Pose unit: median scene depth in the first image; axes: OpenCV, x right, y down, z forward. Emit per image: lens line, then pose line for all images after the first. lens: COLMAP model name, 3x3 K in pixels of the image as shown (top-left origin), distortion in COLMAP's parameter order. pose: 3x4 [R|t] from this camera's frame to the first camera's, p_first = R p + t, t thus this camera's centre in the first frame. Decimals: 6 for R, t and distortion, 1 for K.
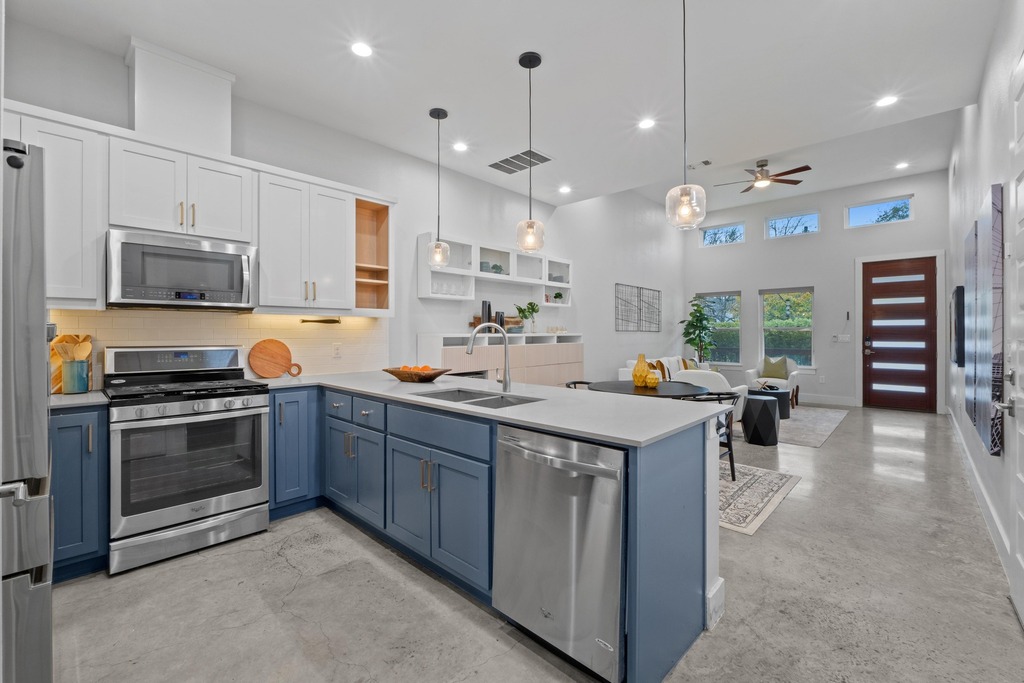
lens RADIAL K [[432.5, 0, 511.9], [0, 432.5, 335.8], [0, 0, 1]] dist [-0.012028, -0.000556]
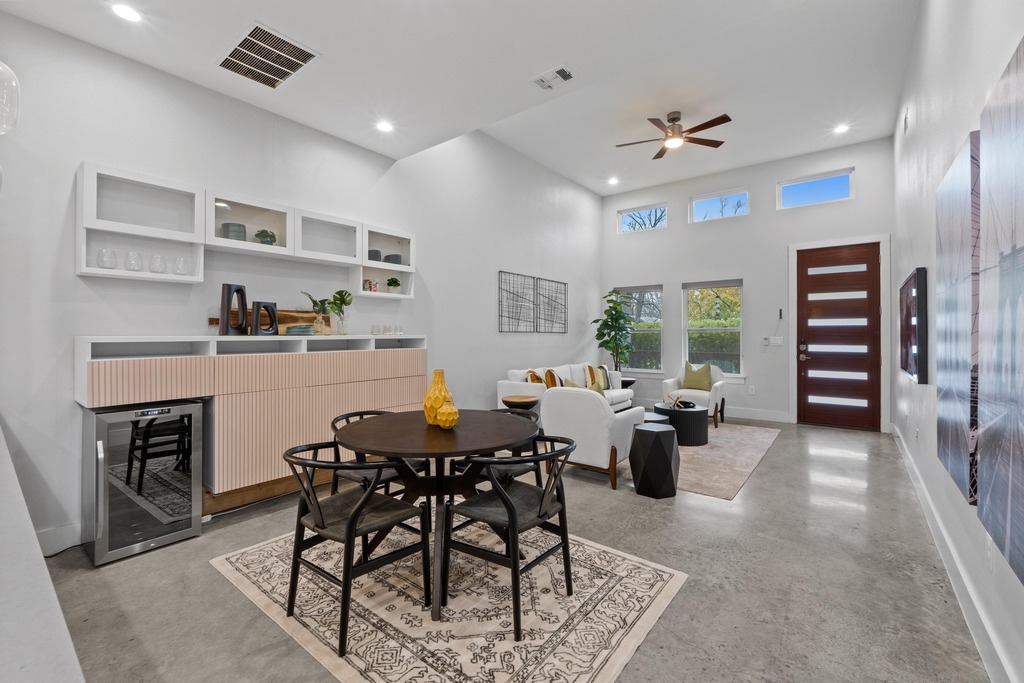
lens RADIAL K [[432.5, 0, 515.3], [0, 432.5, 336.5], [0, 0, 1]] dist [-0.012028, -0.000556]
pose [[0.995635, -0.000282, 0.093335, 0.215181], [0.000318, 1.000000, -0.000375, -0.002745], [-0.093335, 0.000403, 0.995635, 0.241855]]
